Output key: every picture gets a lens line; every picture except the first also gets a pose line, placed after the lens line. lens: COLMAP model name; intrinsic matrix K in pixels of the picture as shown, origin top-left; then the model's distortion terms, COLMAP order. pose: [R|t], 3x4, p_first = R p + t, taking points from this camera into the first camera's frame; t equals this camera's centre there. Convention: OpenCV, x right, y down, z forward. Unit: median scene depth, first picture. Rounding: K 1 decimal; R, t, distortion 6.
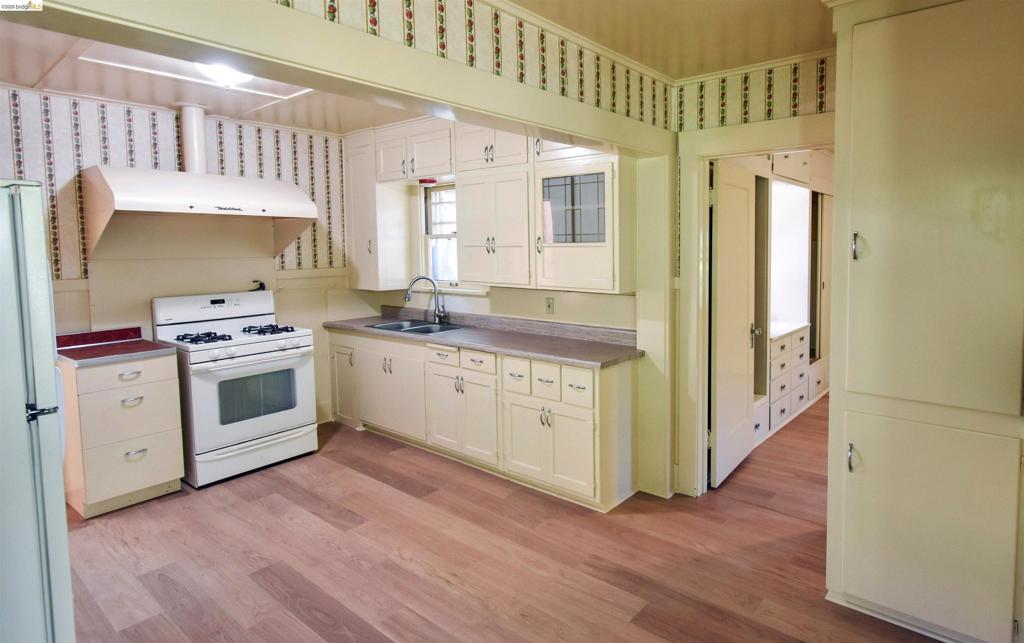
lens RADIAL K [[549.8, 0, 597.8], [0, 549.8, 278.5], [0, 0, 1]] dist [0.000507, -0.001223]
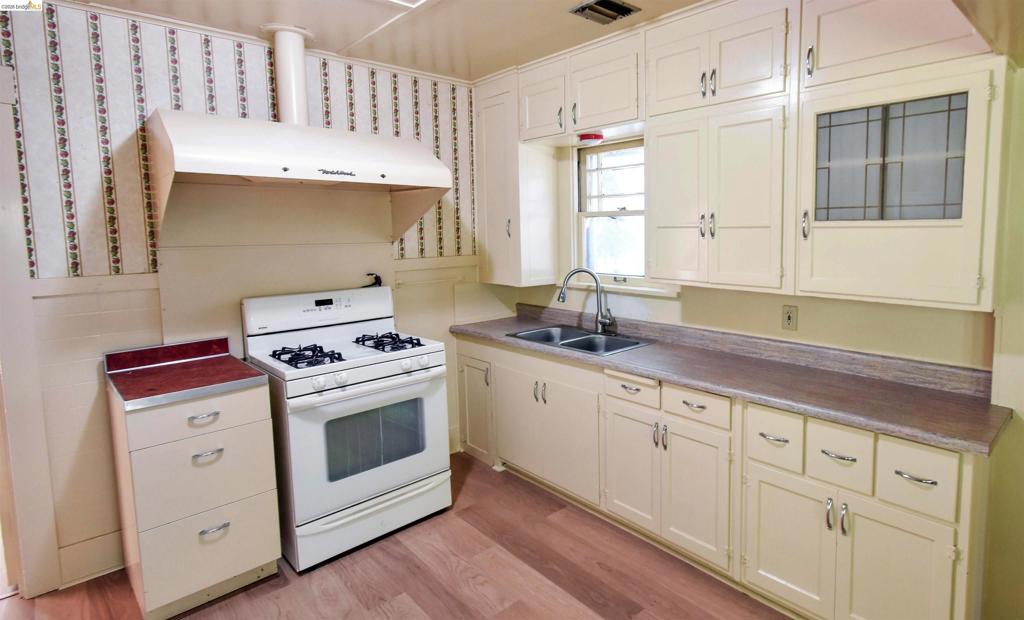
lens RADIAL K [[537.0, 0, 598.7], [0, 537.0, 275.8], [0, 0, 1]] dist [0.001894, -0.000184]
pose [[0.990742, 0.010079, -0.135381, -0.243461], [-0.006111, 0.999540, 0.029698, -0.019485], [0.135618, -0.028596, 0.990348, 0.359351]]
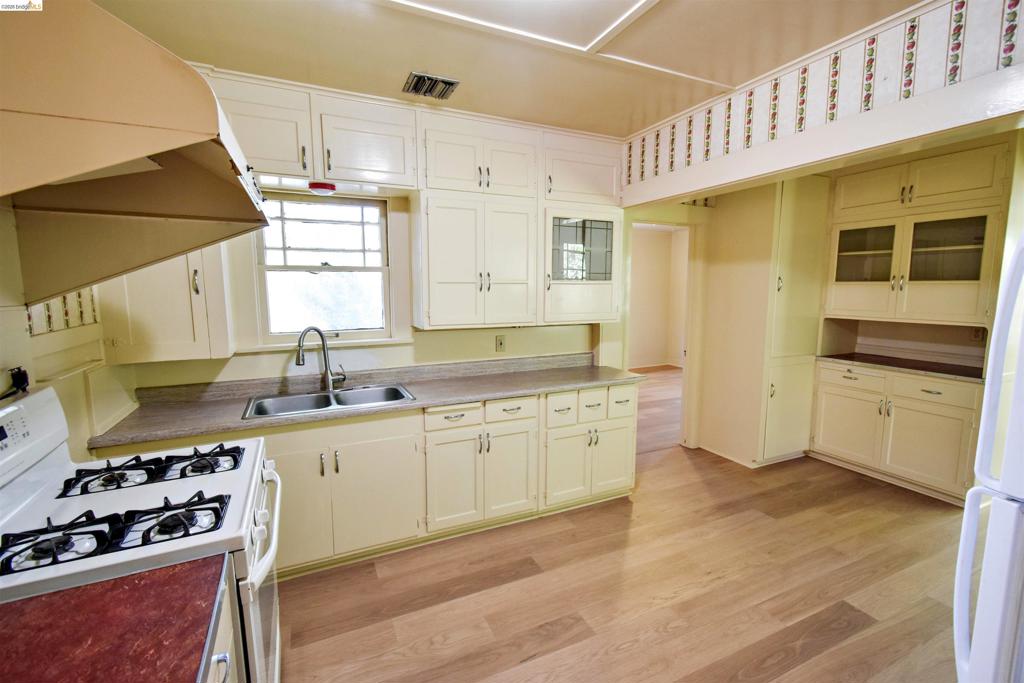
lens RADIAL K [[447.9, 0, 513.5], [0, 447.9, 339.2], [0, 0, 1]] dist [-0.000903, -0.000569]
pose [[0.477450, -0.099007, 0.873063, -0.843069], [0.050712, 0.995080, 0.085111, -0.028345], [-0.877194, 0.003639, 0.480122, 0.630774]]
